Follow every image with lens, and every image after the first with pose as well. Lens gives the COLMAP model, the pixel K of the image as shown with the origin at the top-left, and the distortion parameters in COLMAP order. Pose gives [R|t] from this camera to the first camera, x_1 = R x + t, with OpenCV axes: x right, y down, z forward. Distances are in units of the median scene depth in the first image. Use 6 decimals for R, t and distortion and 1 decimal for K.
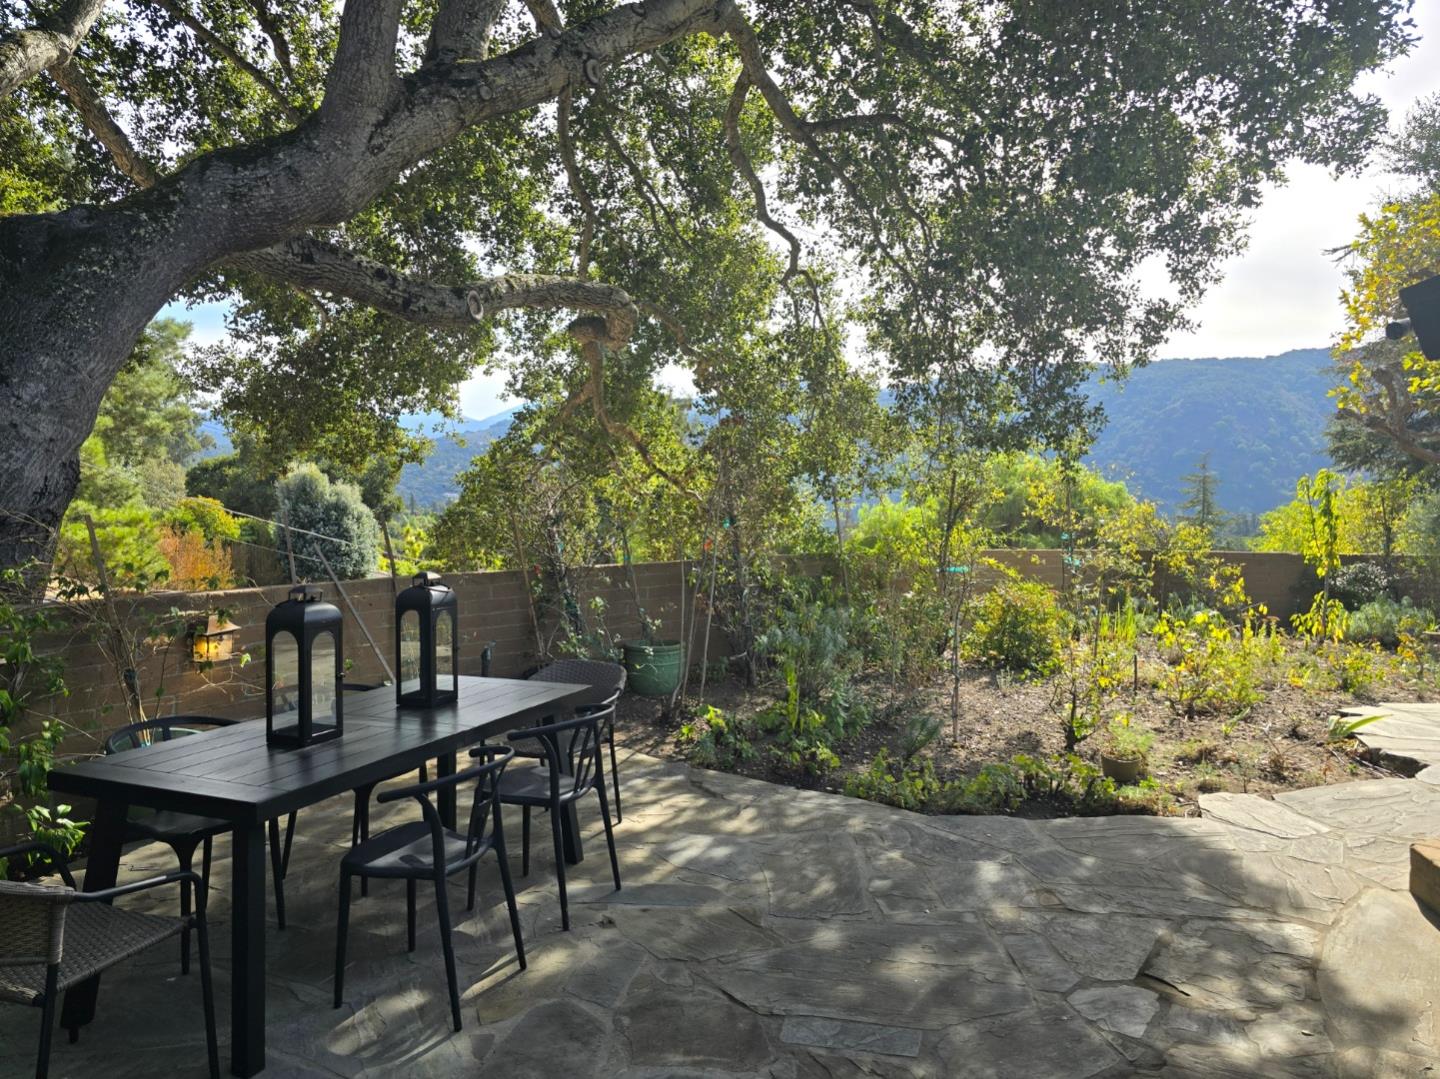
lens RADIAL K [[965.2, 0, 715.6], [0, 965.2, 523.0], [0, 0, 1]] dist [0.106079, -0.131622]
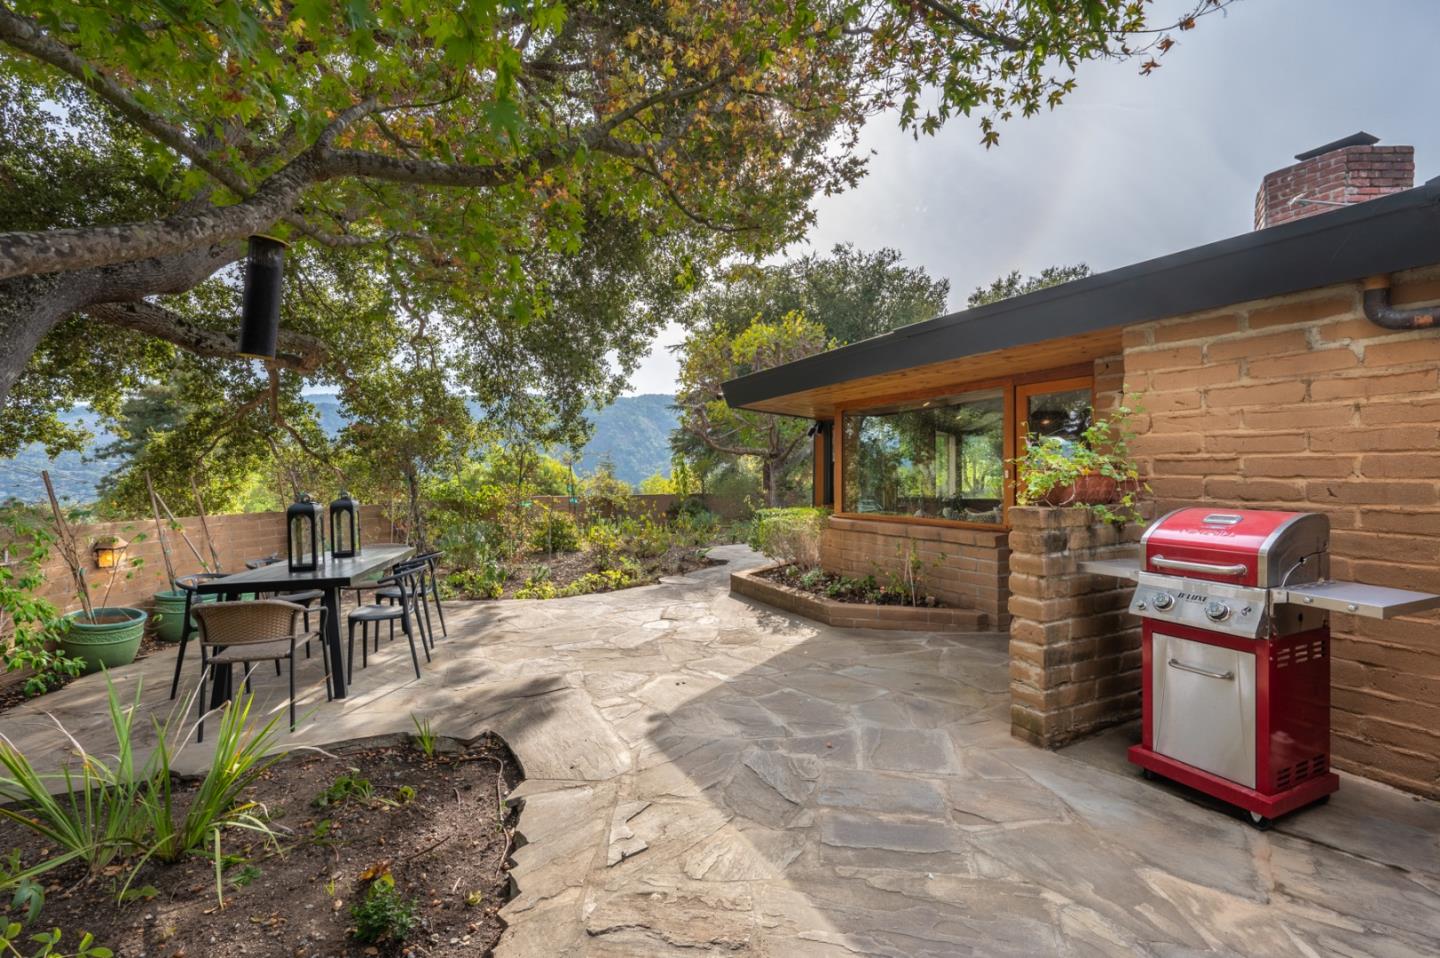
lens RADIAL K [[625.1, 0, 720.0], [0, 625.1, 479.0], [0, 0, 1]] dist [0.008733, 0.000168]
pose [[0.802636, -0.023127, 0.596021, -0.172528], [0.039675, 0.999105, -0.014661, 0.028426], [-0.595149, 0.035415, 0.802835, -0.203825]]
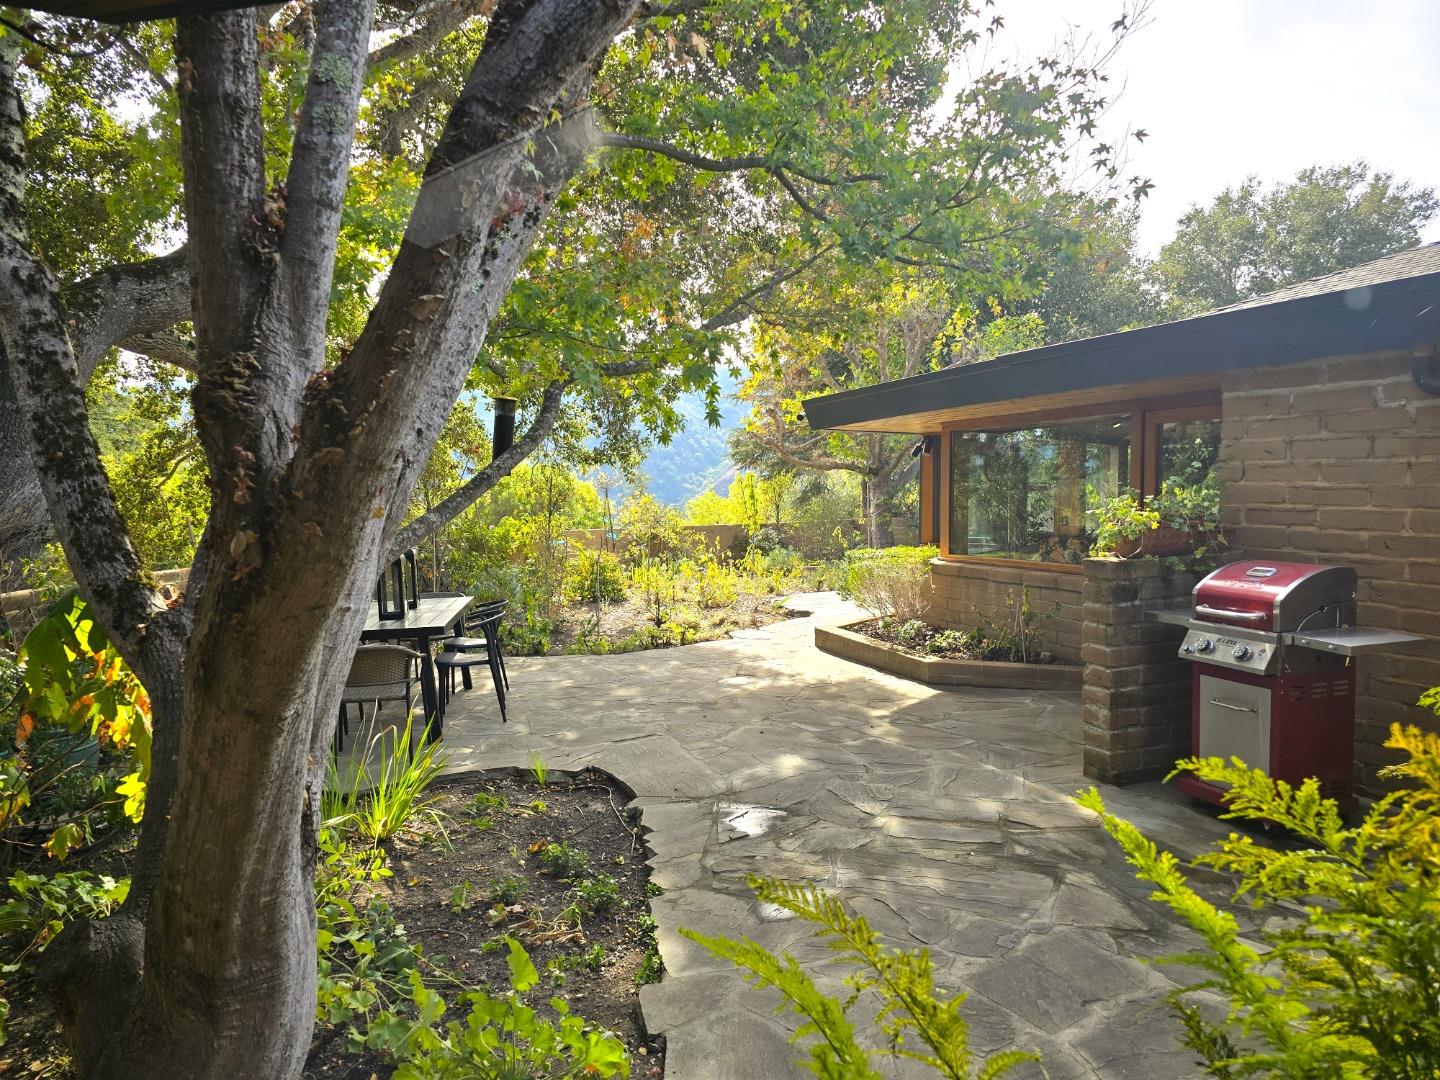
lens RADIAL K [[962.3, 0, 720.0], [0, 962.3, 540.0], [0, 0, 1]] dist [0.093657, -0.075584]
pose [[0.848633, -0.059470, 0.525628, -0.316909], [0.048927, 0.998225, 0.033946, 0.004193], [-0.526714, -0.003090, 0.850037, -0.396541]]
